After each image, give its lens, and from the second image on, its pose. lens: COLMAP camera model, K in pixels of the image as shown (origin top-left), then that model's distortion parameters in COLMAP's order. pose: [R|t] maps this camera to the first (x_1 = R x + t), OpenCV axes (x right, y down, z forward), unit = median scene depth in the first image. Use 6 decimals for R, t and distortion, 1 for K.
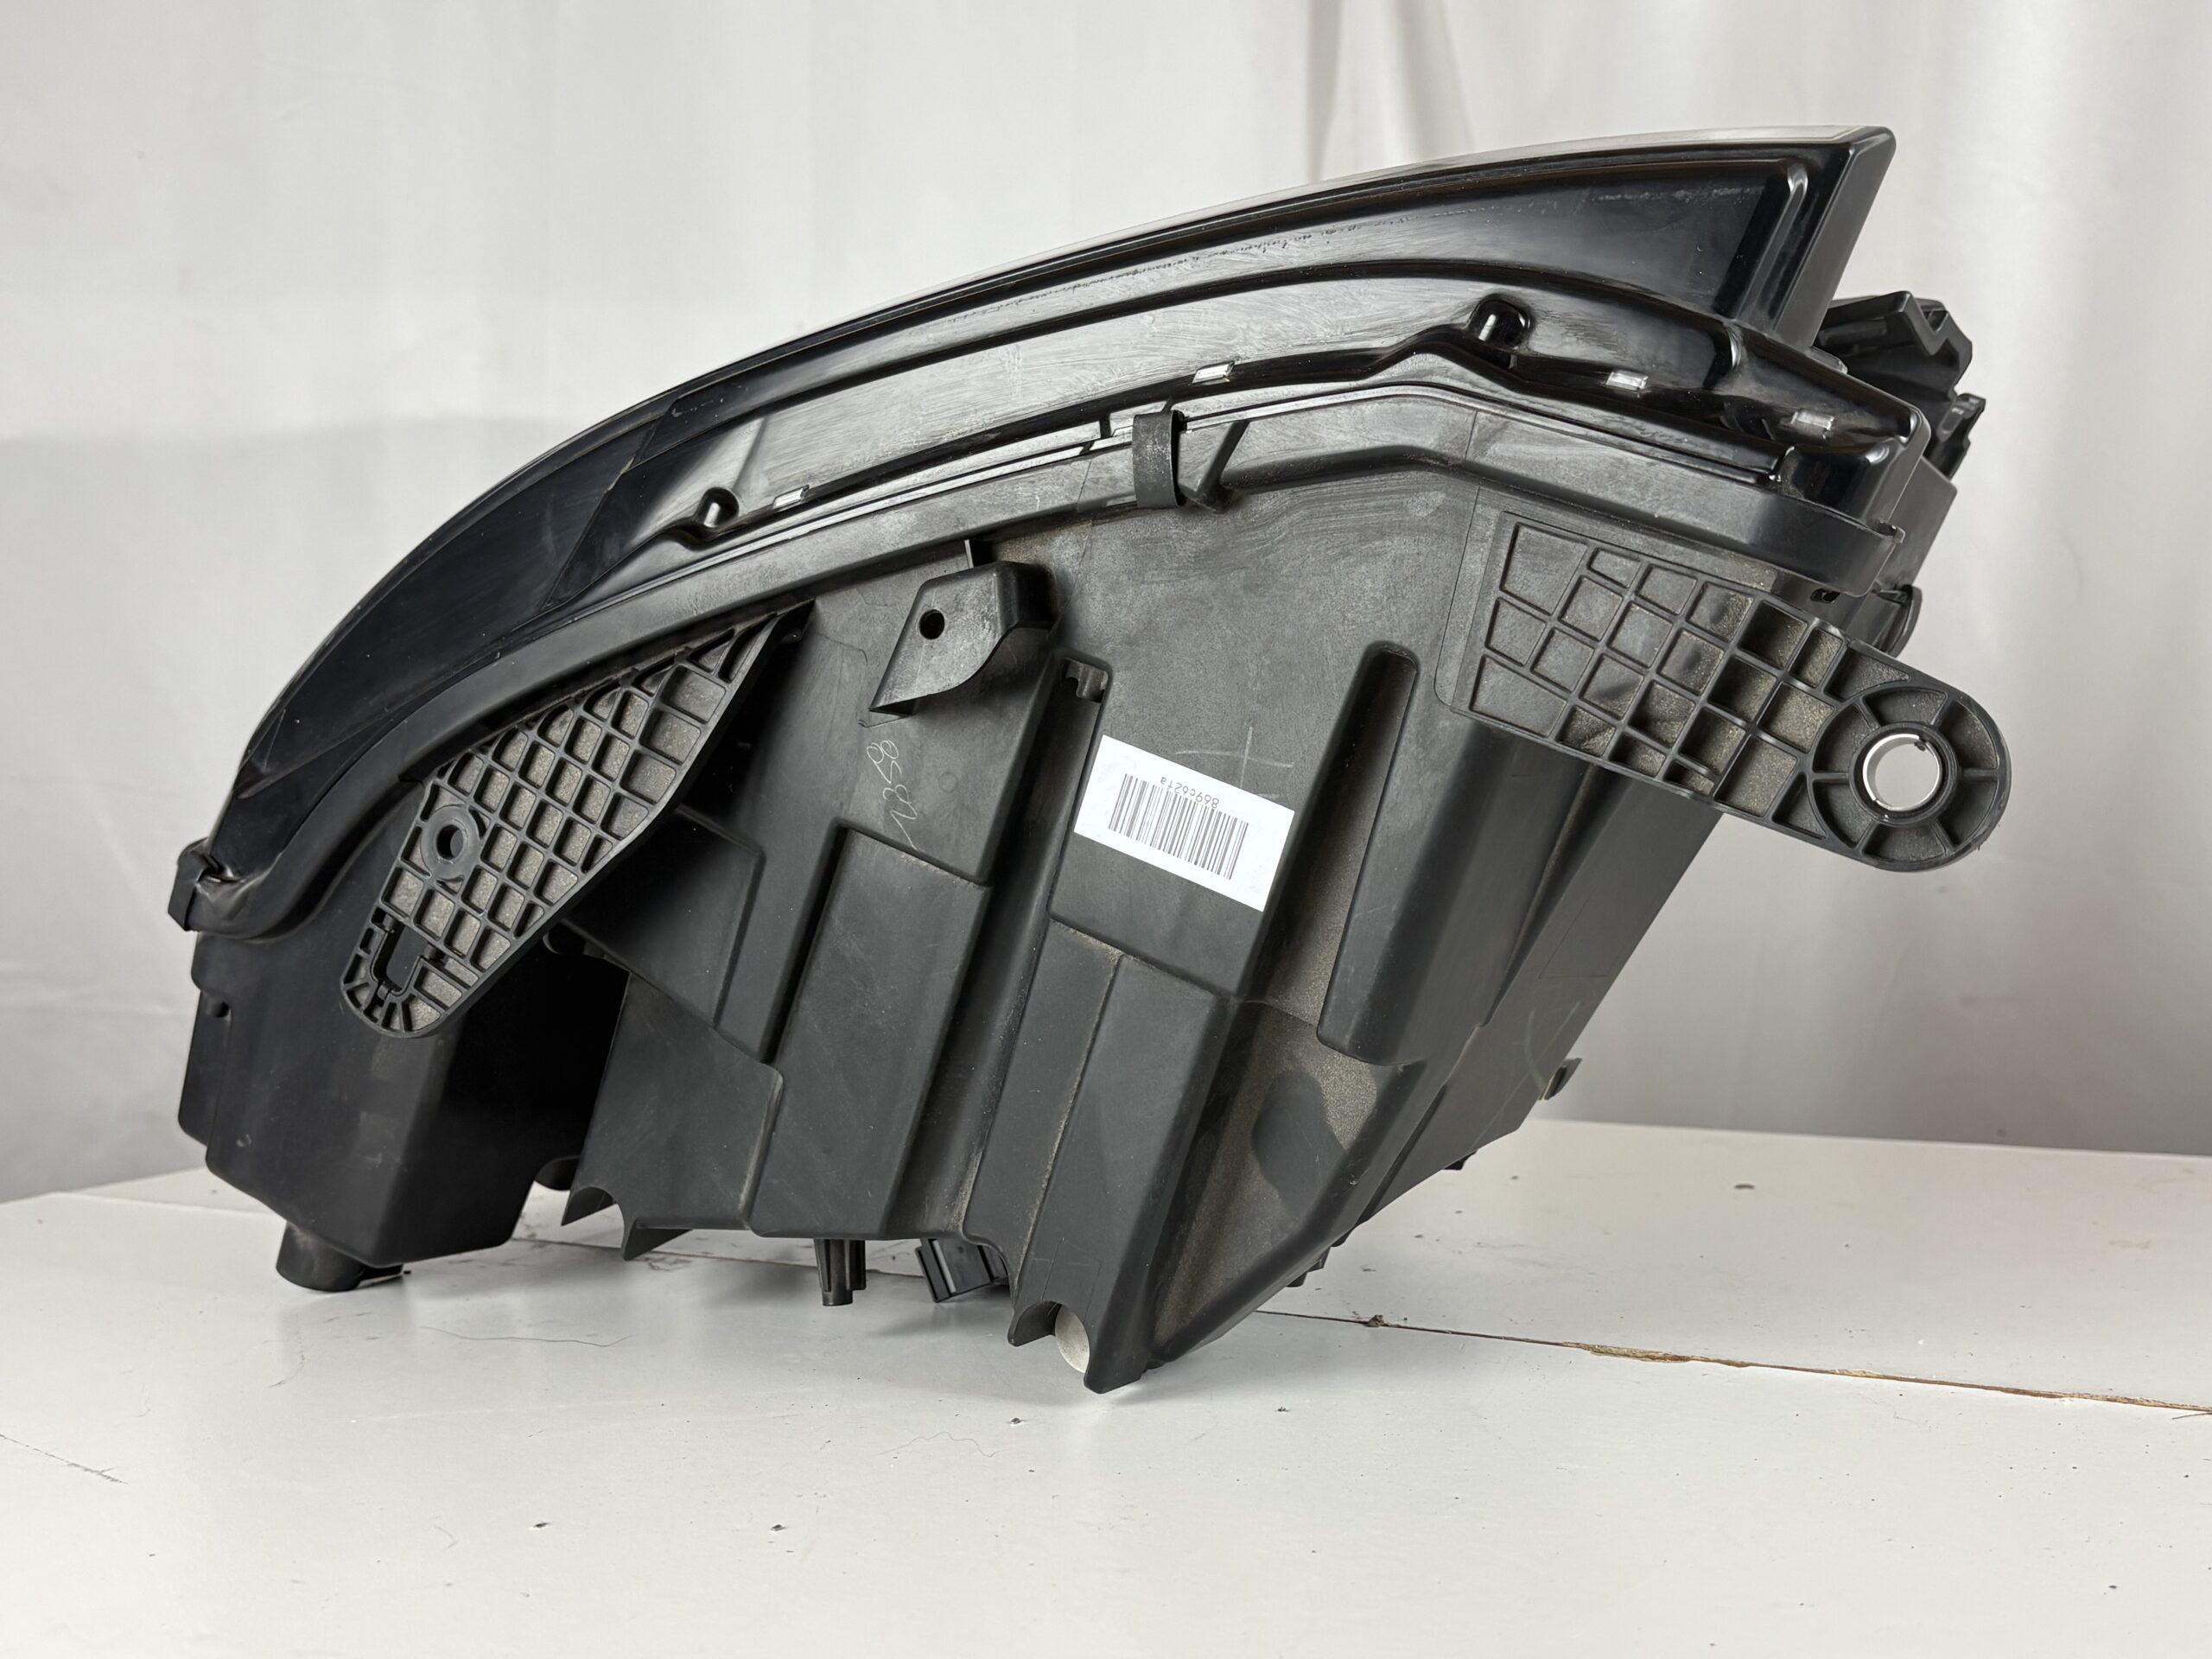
lens RADIAL K [[2272.0, 0, 1100.5], [0, 2272.0, 850.1], [0, 0, 1]] dist [0.069676, 0.000000]
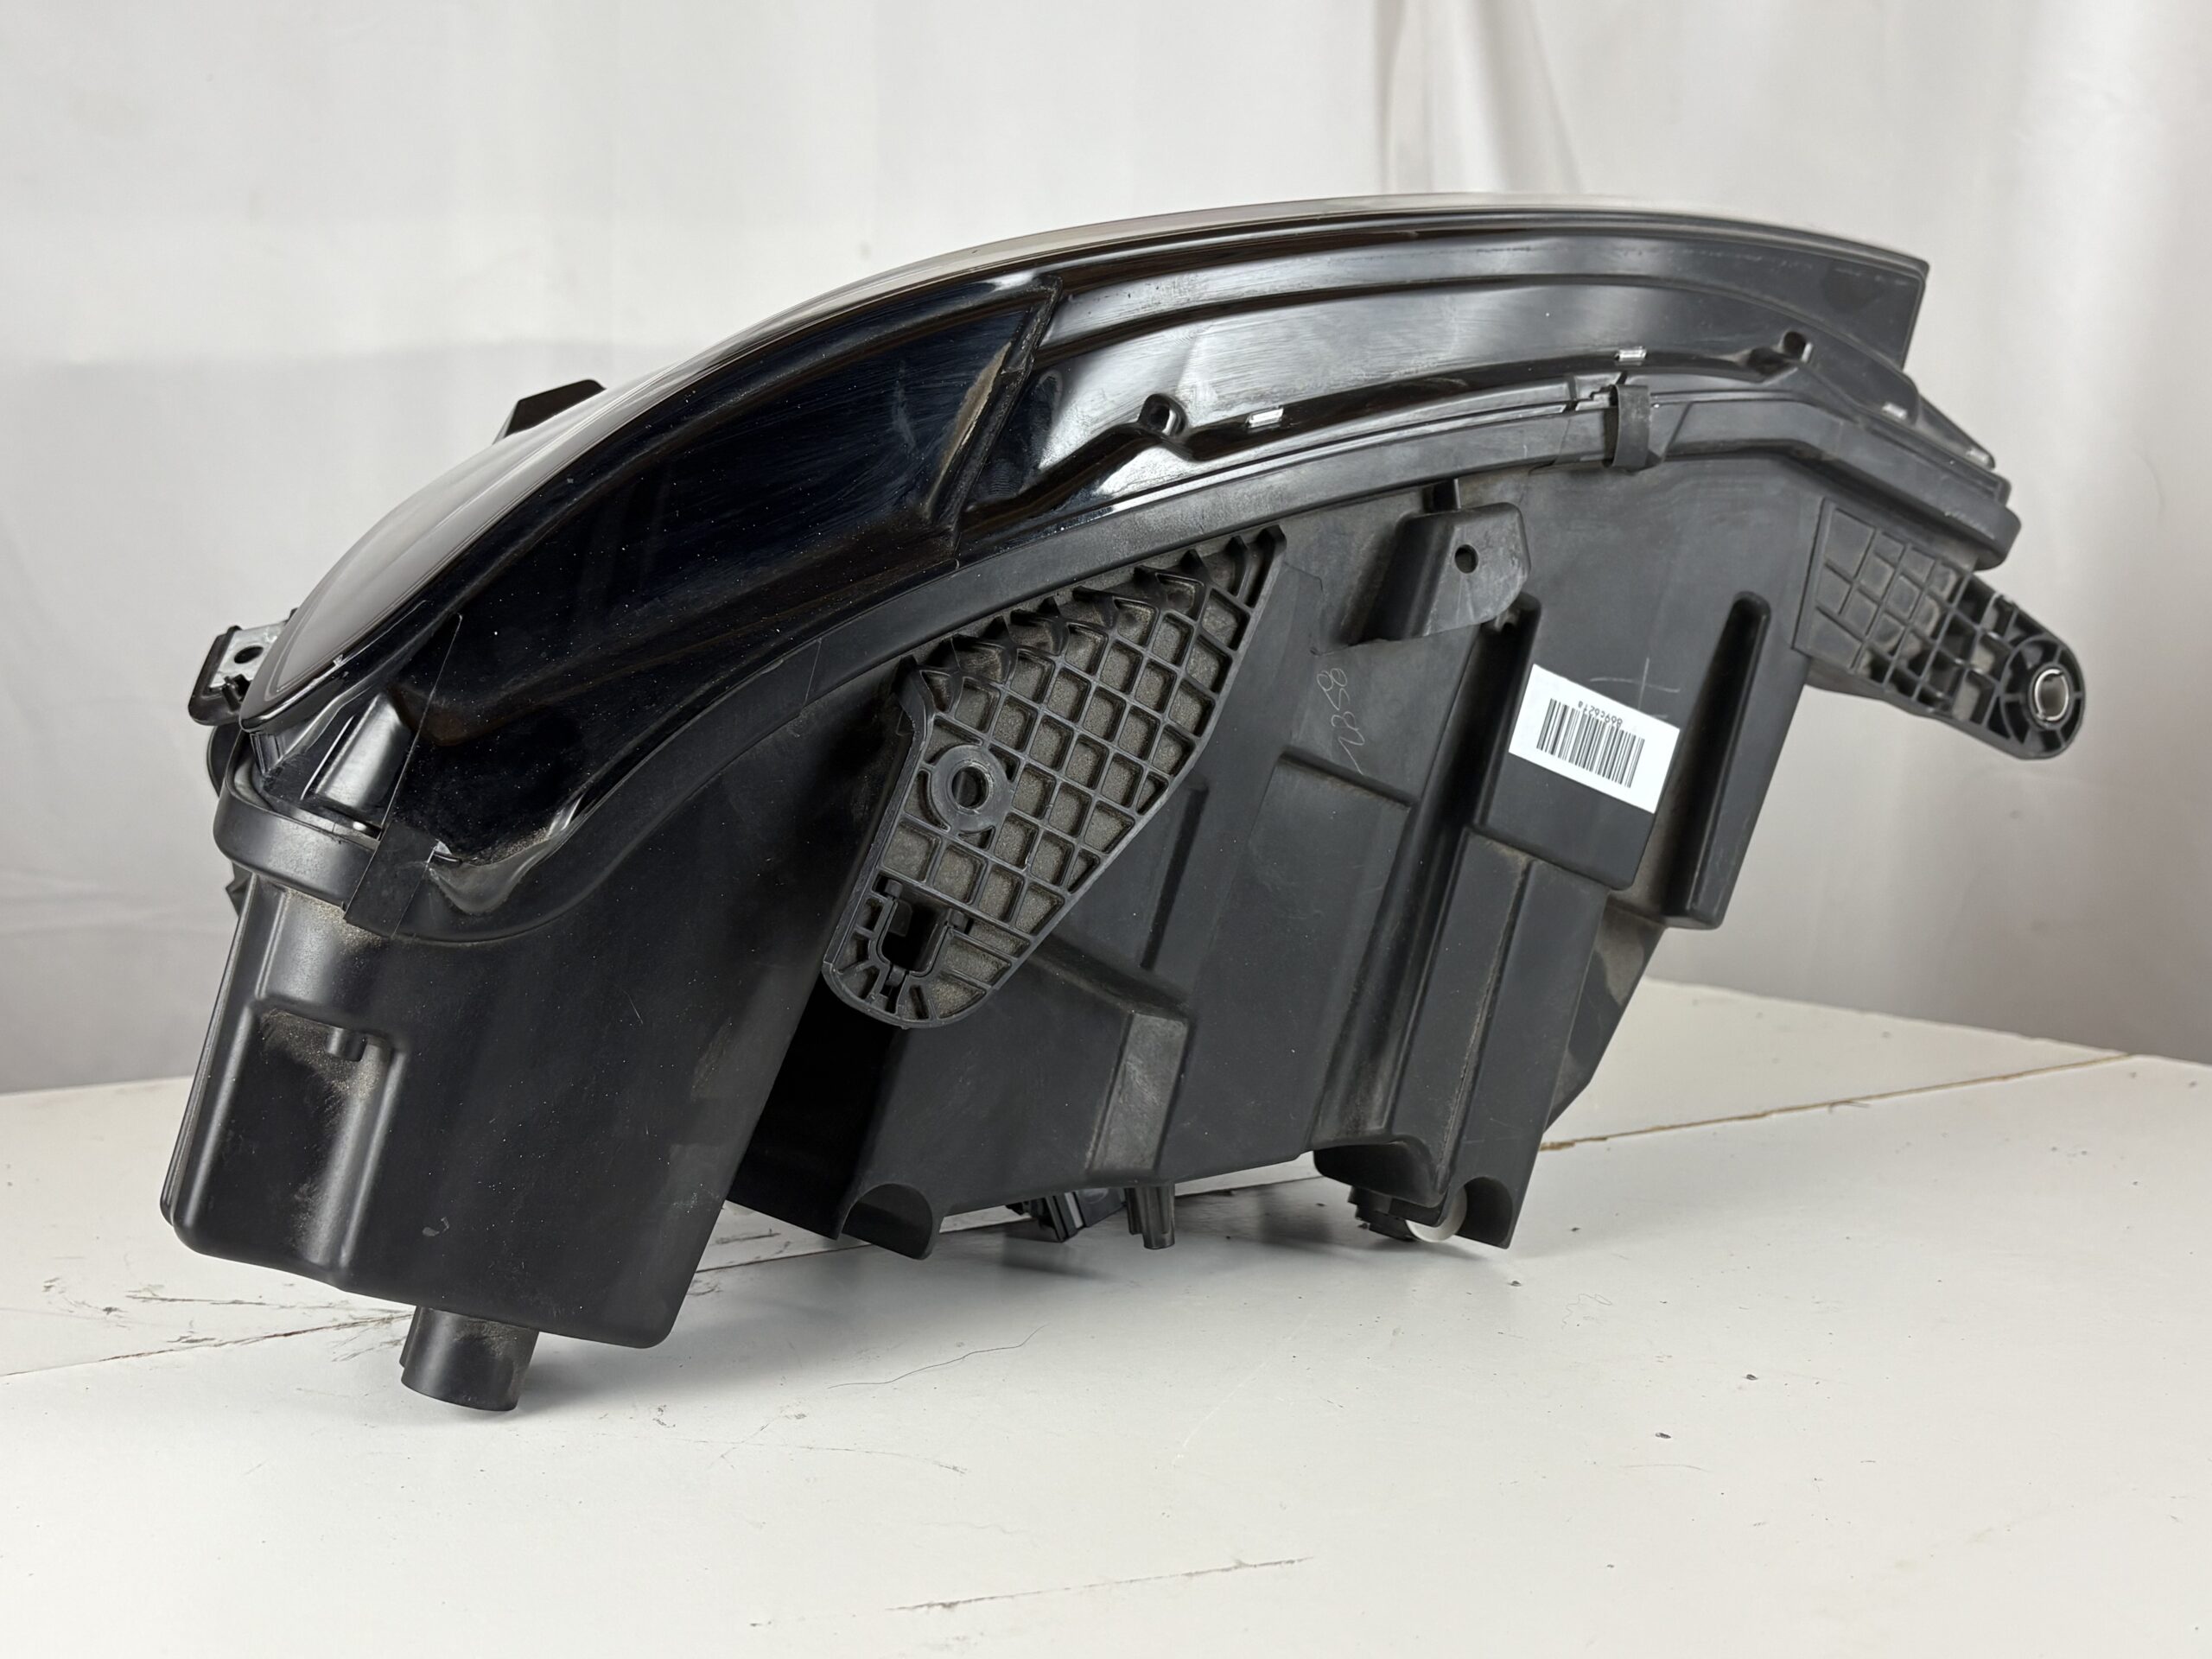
lens RADIAL K [[2272.0, 0, 1096.4], [0, 2272.0, 836.4], [0, 0, 1]] dist [0.069676, 0.000000]
pose [[0.565267, -0.061111, 0.822641, -1.049308], [0.026136, 0.998078, 0.056184, -0.034764], [-0.824494, -0.010259, 0.565778, 0.543539]]
